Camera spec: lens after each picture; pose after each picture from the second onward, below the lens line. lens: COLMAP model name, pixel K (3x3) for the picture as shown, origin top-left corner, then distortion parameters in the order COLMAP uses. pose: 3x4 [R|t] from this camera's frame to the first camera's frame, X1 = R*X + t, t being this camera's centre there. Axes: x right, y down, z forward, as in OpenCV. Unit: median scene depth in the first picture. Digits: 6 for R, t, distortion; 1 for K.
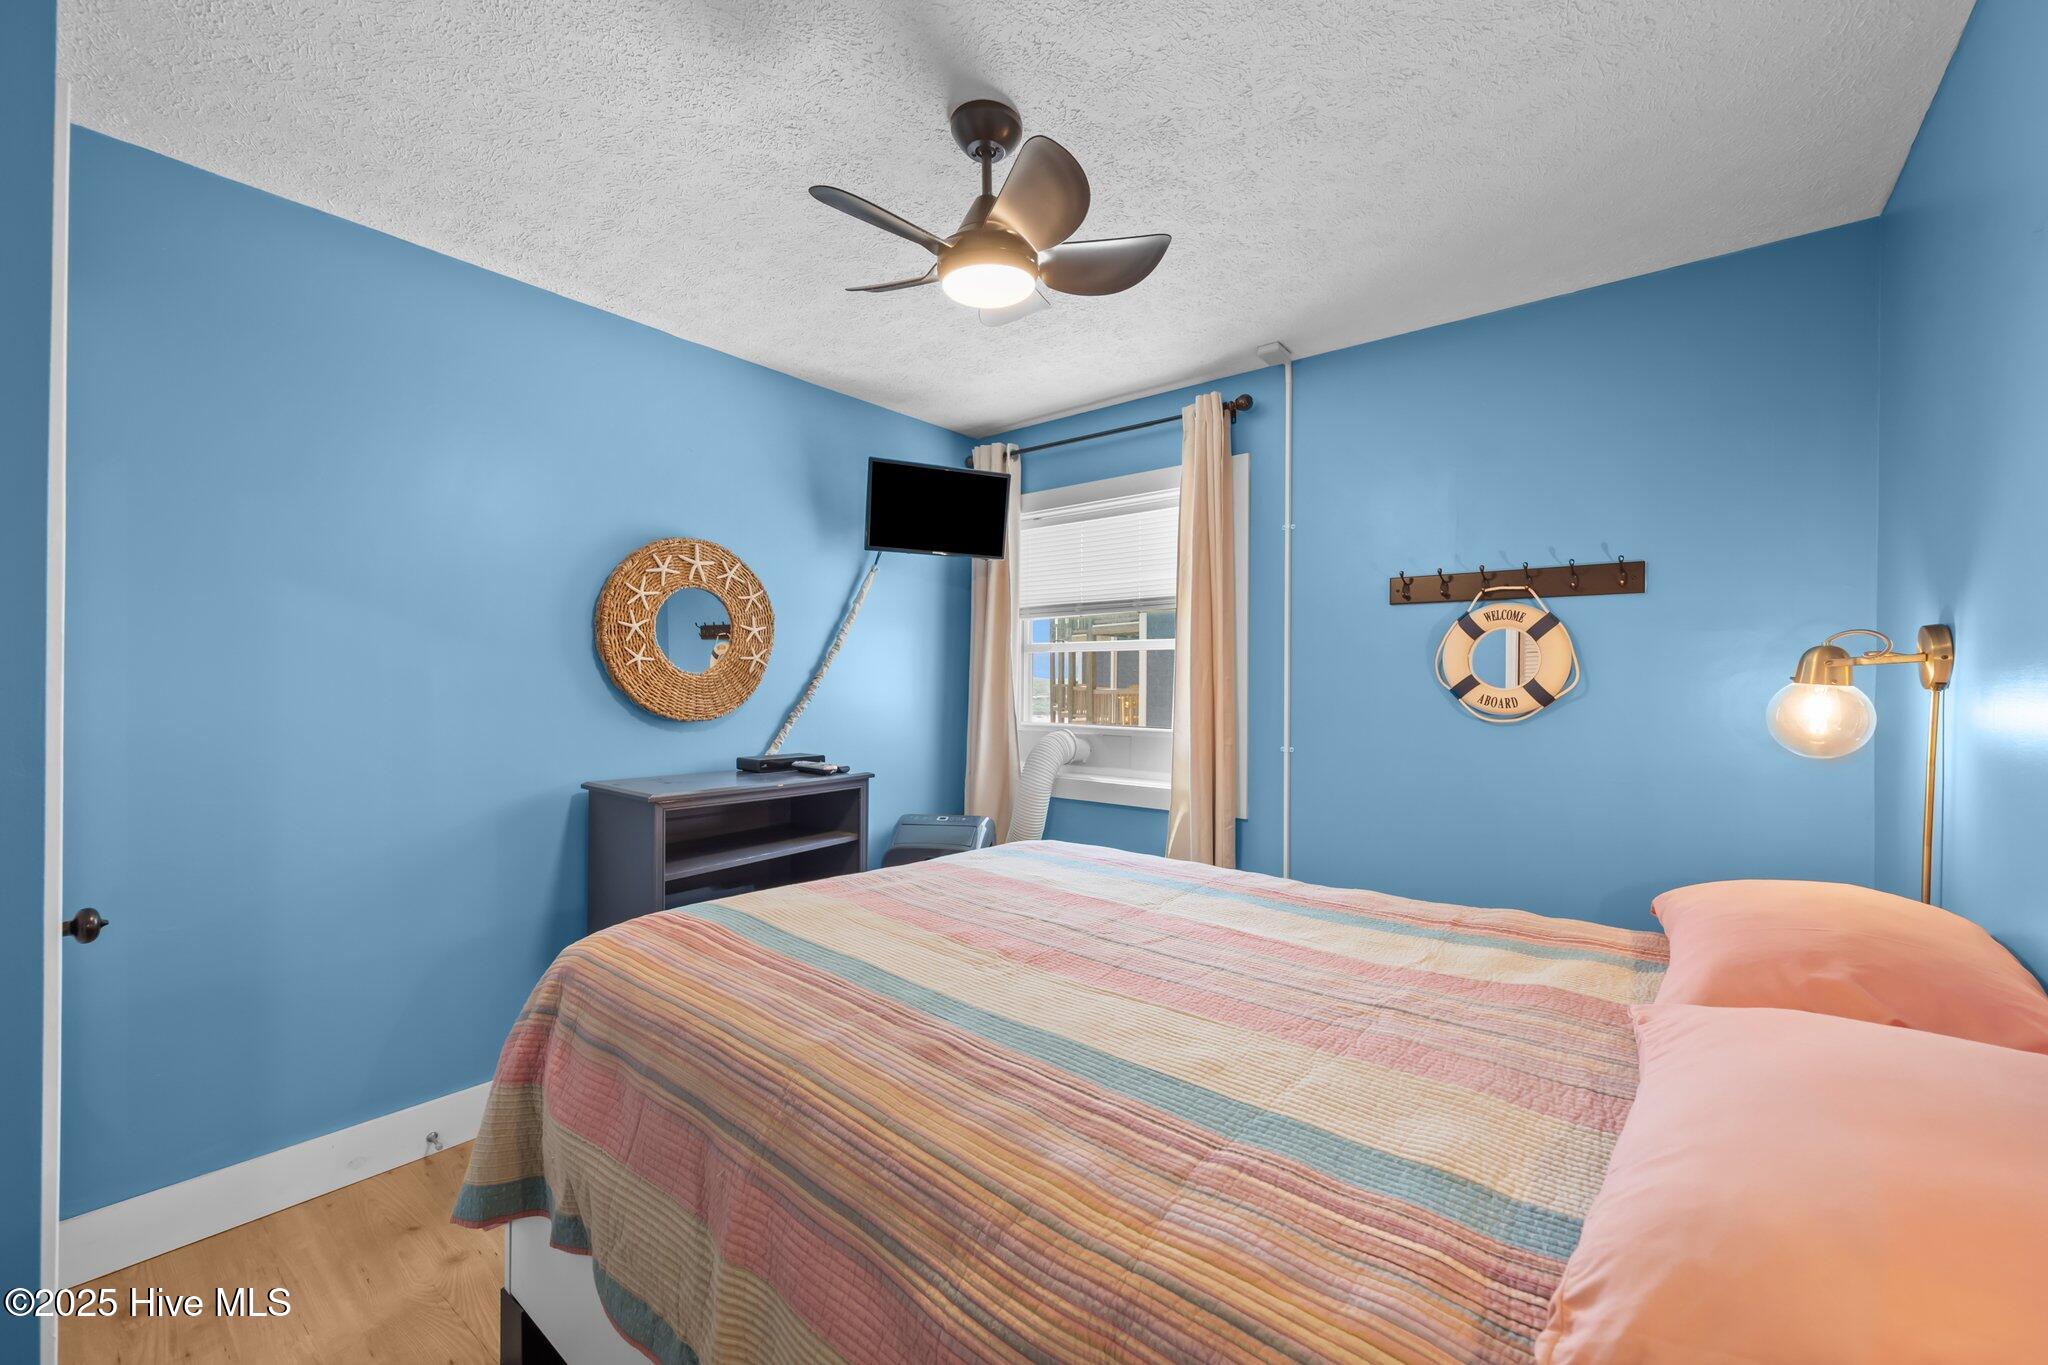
lens RADIAL K [[811.3, 0, 1034.2], [0, 811.3, 684.9], [0, 0, 1]] dist [0.000135, 0.000575]
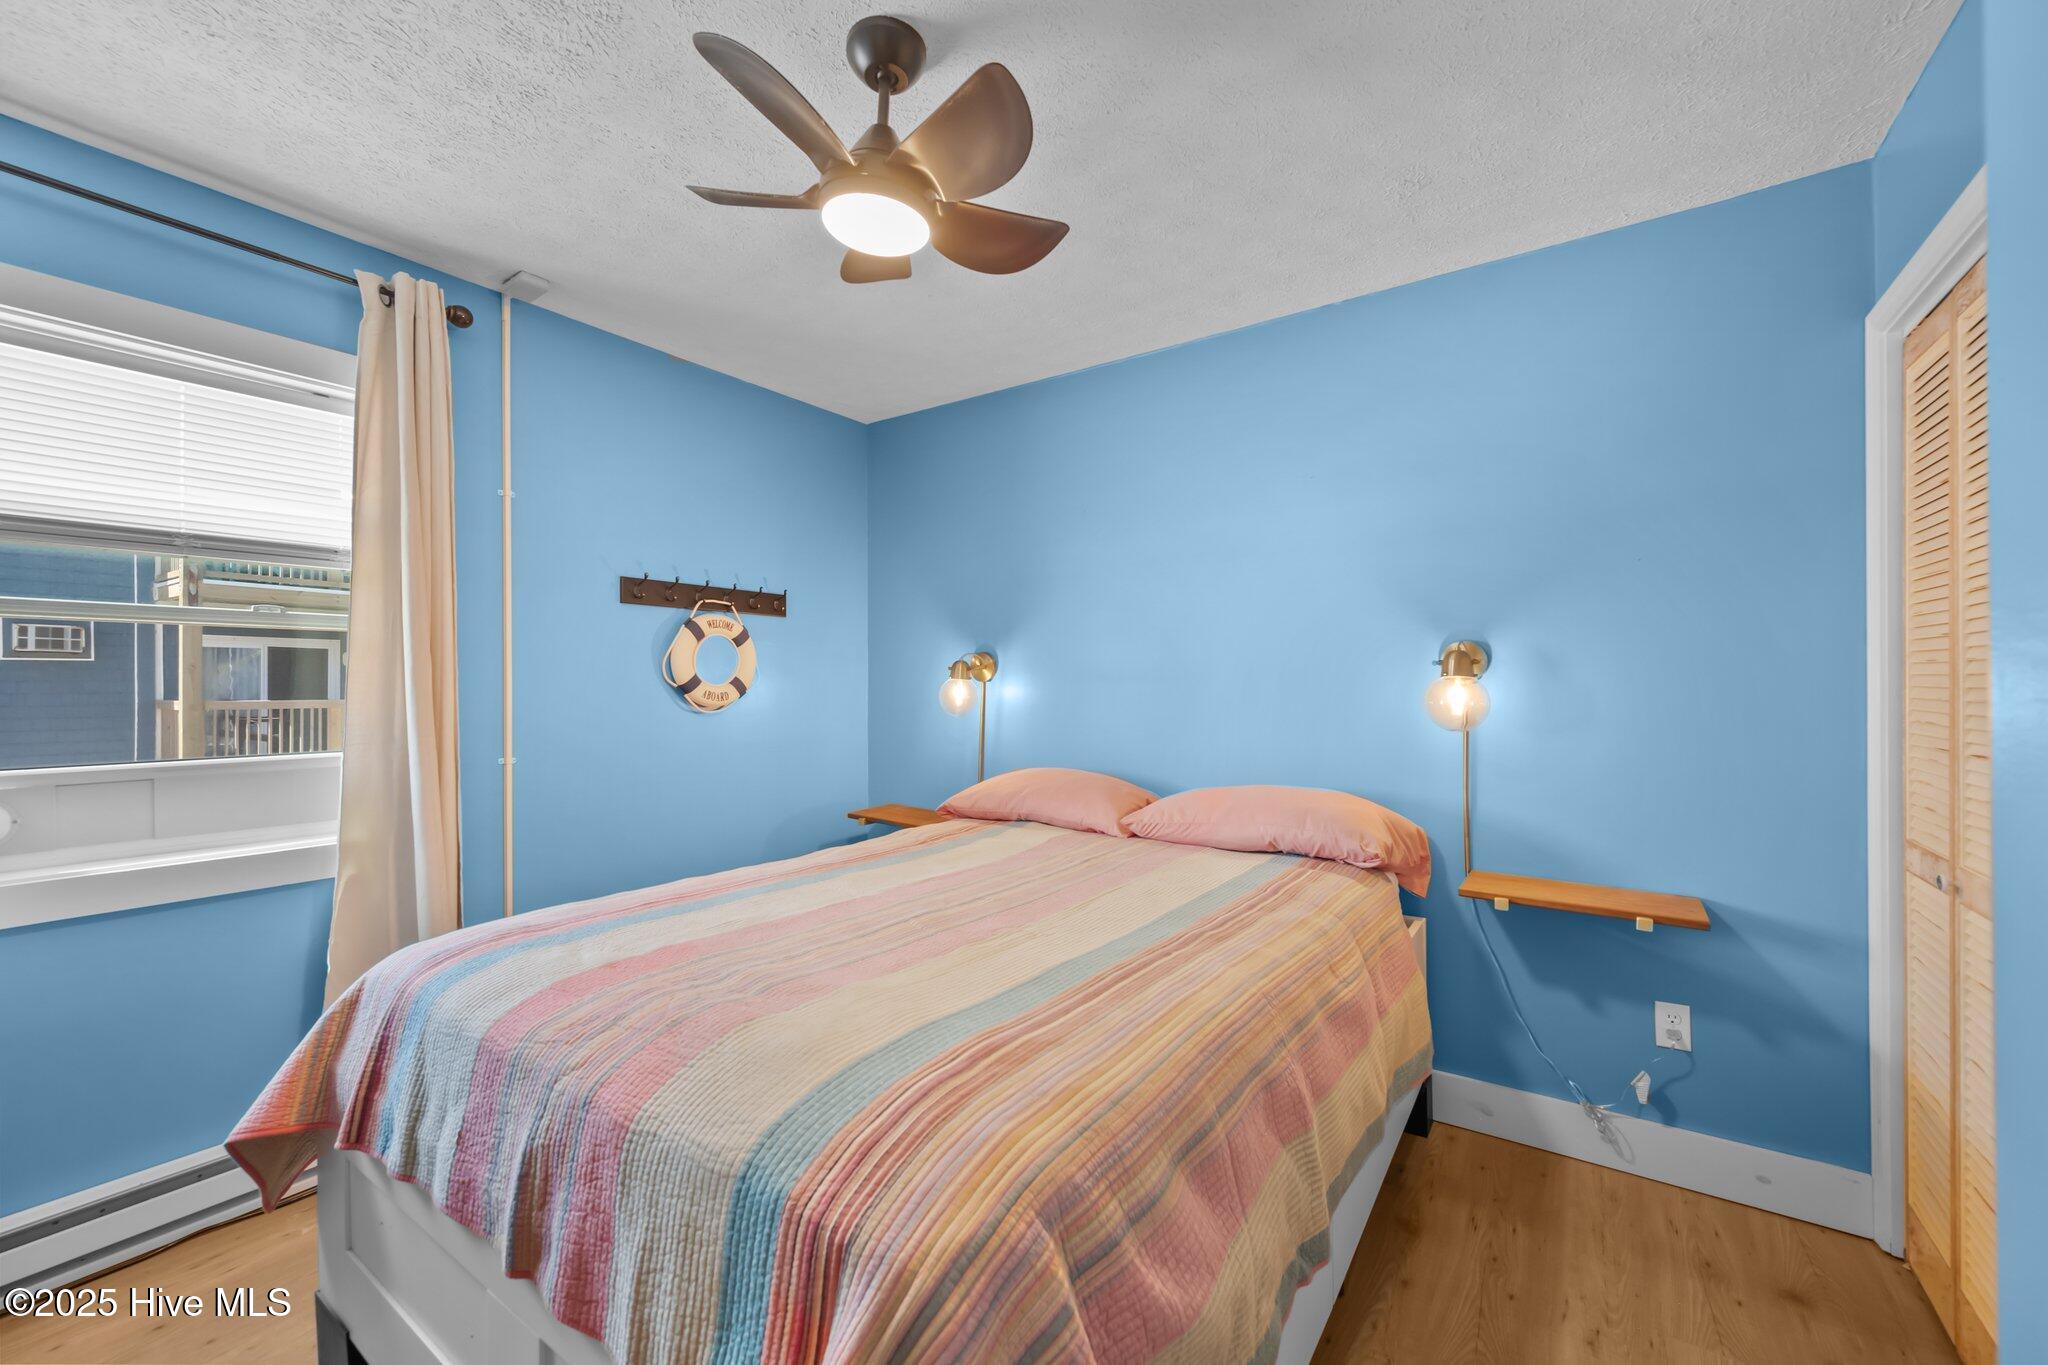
lens RADIAL K [[811.3, 0, 1035.0], [0, 811.3, 679.7], [0, 0, 1]] dist [0.000135, 0.000575]
pose [[-0.077820, 0.002598, 0.996964, -0.657919], [0.007425, 0.999970, -0.002027, 0.003128], [-0.996940, 0.007244, -0.077837, 0.621376]]
